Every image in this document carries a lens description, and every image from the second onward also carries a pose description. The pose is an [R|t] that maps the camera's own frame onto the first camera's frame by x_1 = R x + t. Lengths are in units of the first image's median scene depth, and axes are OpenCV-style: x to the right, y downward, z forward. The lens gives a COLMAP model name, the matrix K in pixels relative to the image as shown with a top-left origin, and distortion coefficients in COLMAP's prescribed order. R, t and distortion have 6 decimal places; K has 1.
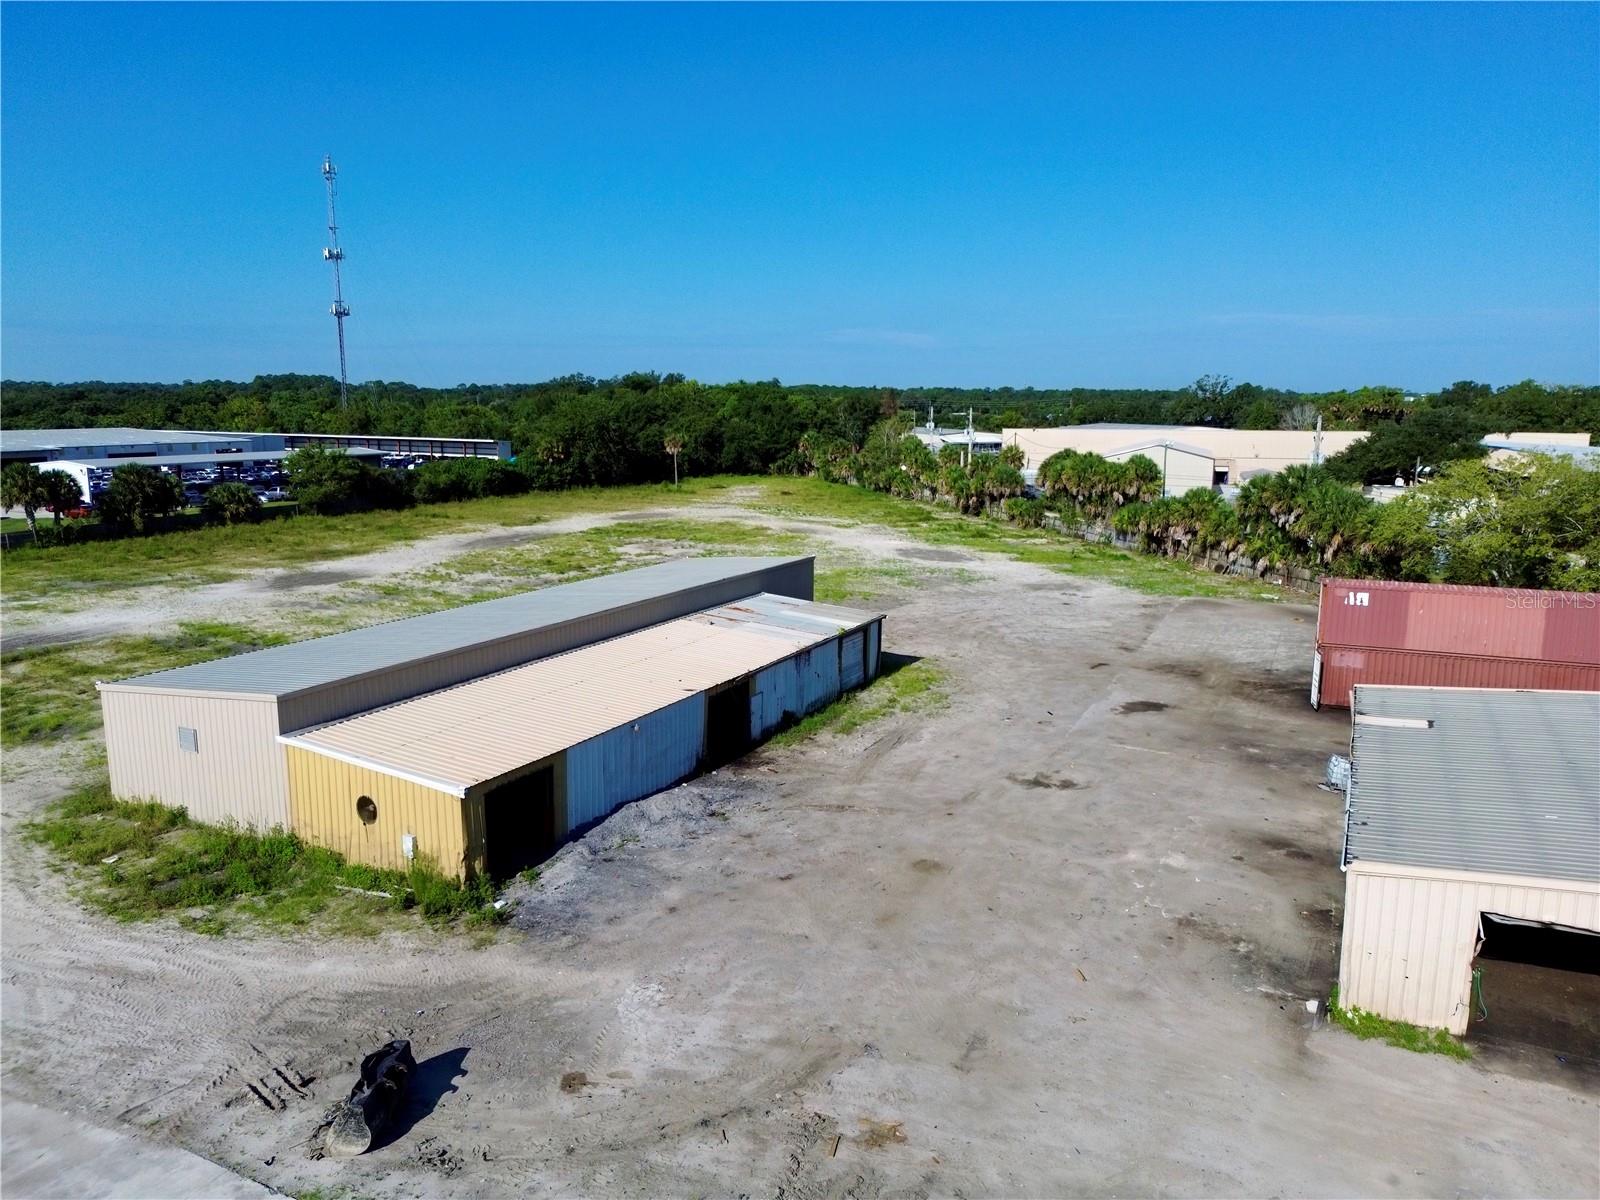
lens RADIAL K [[1104.1, 0, 800.0], [0, 1104.1, 600.0], [0, 0, 1]] dist [0.001930, -0.003616]
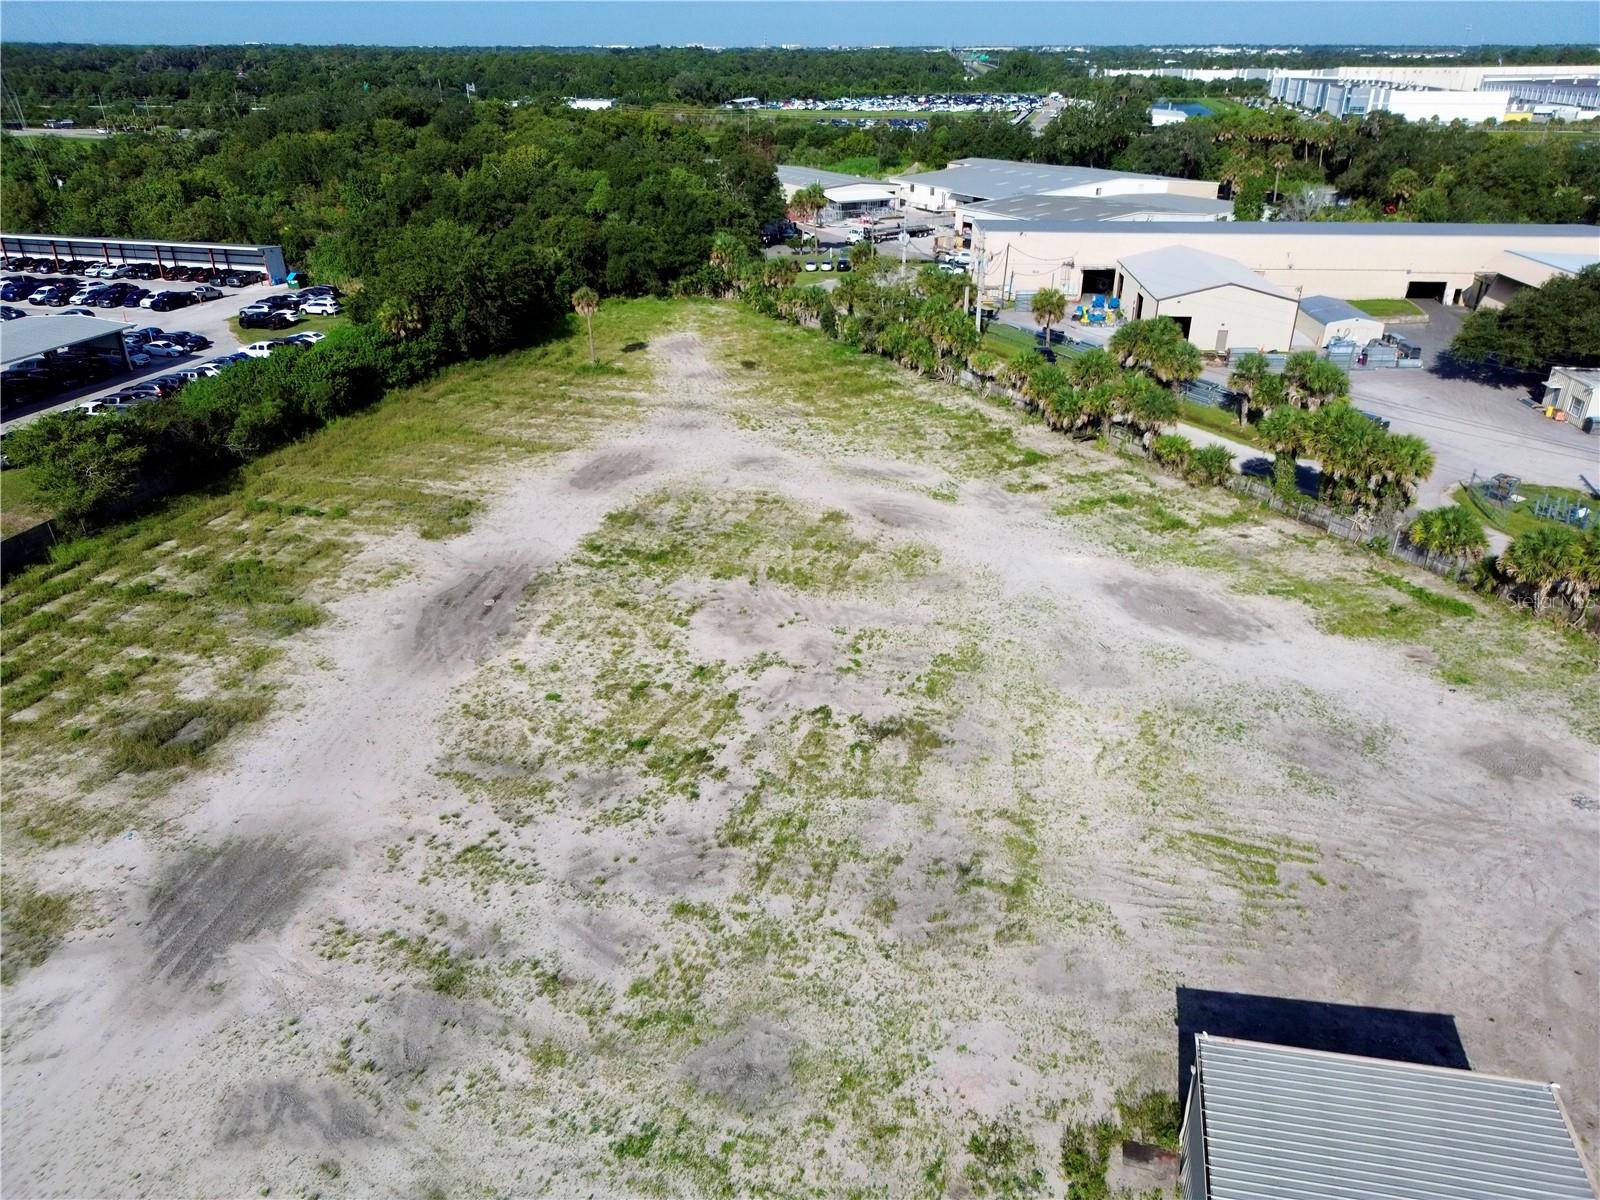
lens RADIAL K [[1128.7, 0, 800.0], [0, 1128.7, 600.0], [0, 0, 1]] dist [-0.002298, -0.001942]
pose [[0.974380, -0.100780, 0.201066, -0.143960], [0.043147, 0.961142, 0.272661, -0.147395], [-0.220732, -0.257000, 0.940866, 0.253360]]
